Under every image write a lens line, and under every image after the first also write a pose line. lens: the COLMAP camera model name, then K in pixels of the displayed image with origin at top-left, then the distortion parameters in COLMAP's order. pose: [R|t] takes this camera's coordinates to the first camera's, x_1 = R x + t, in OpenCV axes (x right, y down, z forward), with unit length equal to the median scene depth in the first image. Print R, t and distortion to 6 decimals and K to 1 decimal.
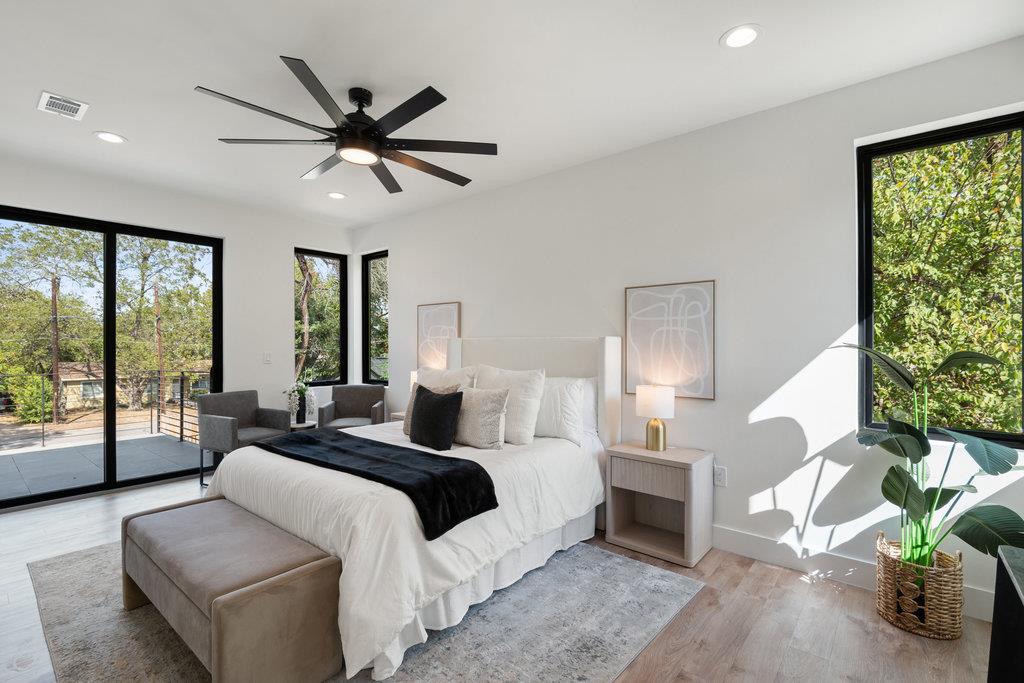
lens RADIAL K [[466.1, 0, 512.7], [0, 466.1, 342.7], [0, 0, 1]] dist [-0.004943, -0.001938]
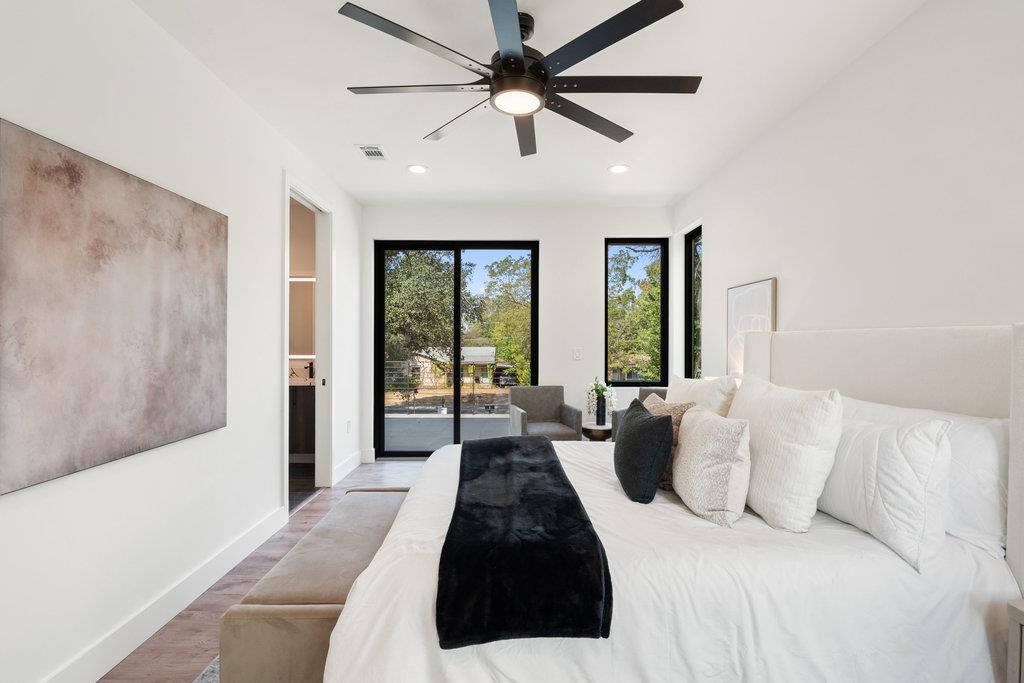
lens RADIAL K [[466.1, 0, 510.2], [0, 466.1, 341.3], [0, 0, 1]] dist [-0.004943, -0.001938]
pose [[0.639785, 0.004125, -0.768543, 0.208257], [-0.000749, 0.999988, 0.004744, 0.000924], [0.768554, -0.002460, 0.639780, 0.373114]]
